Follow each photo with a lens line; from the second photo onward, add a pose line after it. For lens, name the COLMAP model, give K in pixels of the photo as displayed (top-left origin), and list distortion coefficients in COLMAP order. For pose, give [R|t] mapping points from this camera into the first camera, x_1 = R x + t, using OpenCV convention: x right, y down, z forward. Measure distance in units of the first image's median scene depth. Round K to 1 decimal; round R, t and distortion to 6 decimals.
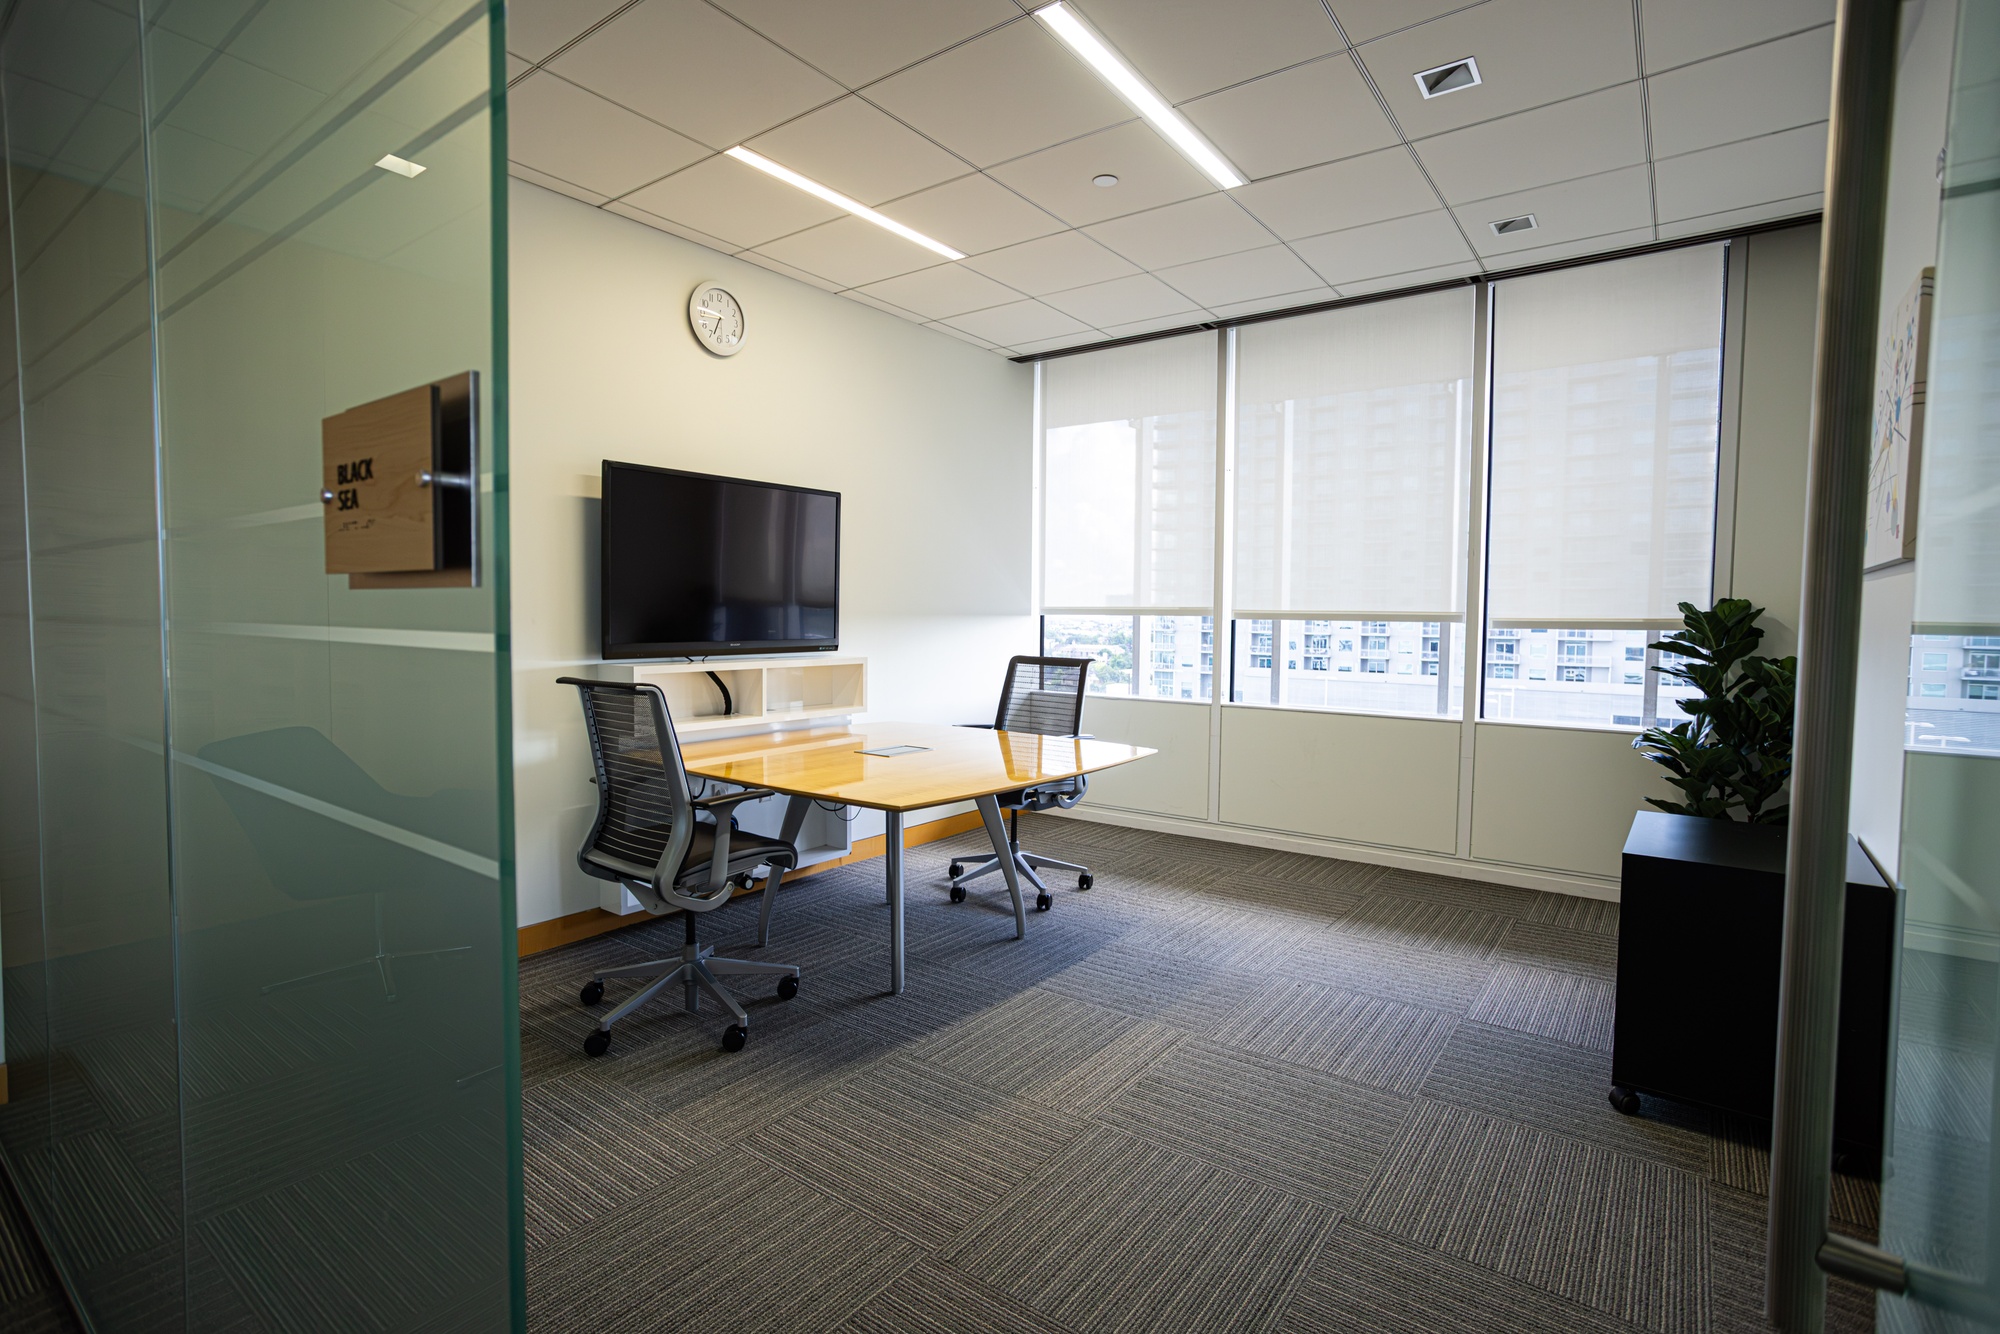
lens RADIAL K [[945.4, 0, 987.3], [0, 945.4, 665.1], [0, 0, 1]] dist [-0.027594, 0.015696]
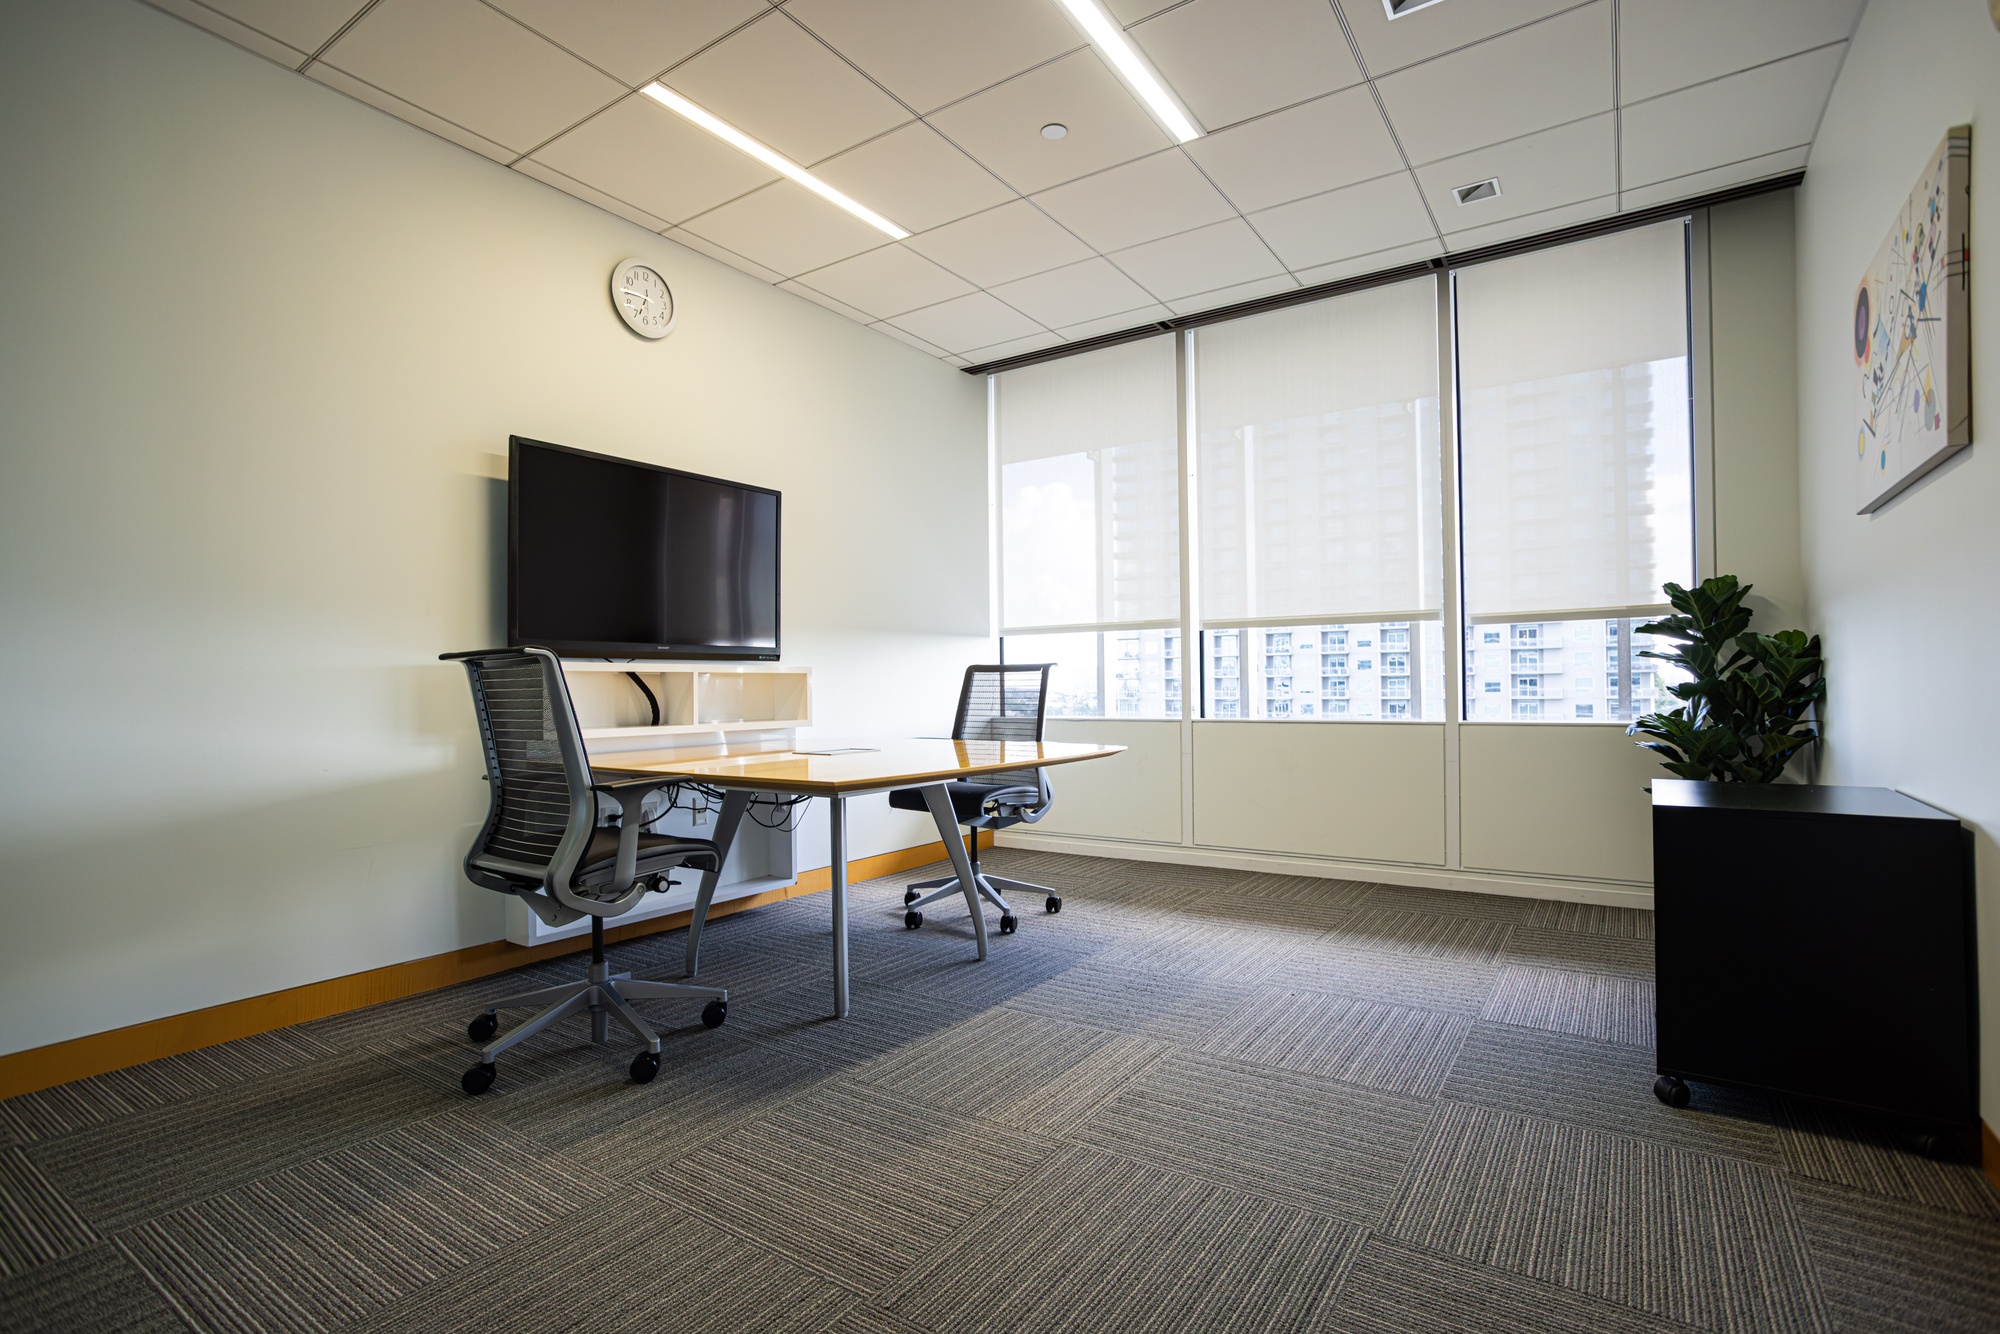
lens RADIAL K [[945.4, 0, 996.4], [0, 945.4, 681.3], [0, 0, 1]] dist [-0.027594, 0.015696]
pose [[0.998707, -0.019764, 0.046828, 0.011992], [0.022542, 0.997970, -0.059560, 0.081152], [-0.045556, 0.060538, 0.997126, 0.090716]]
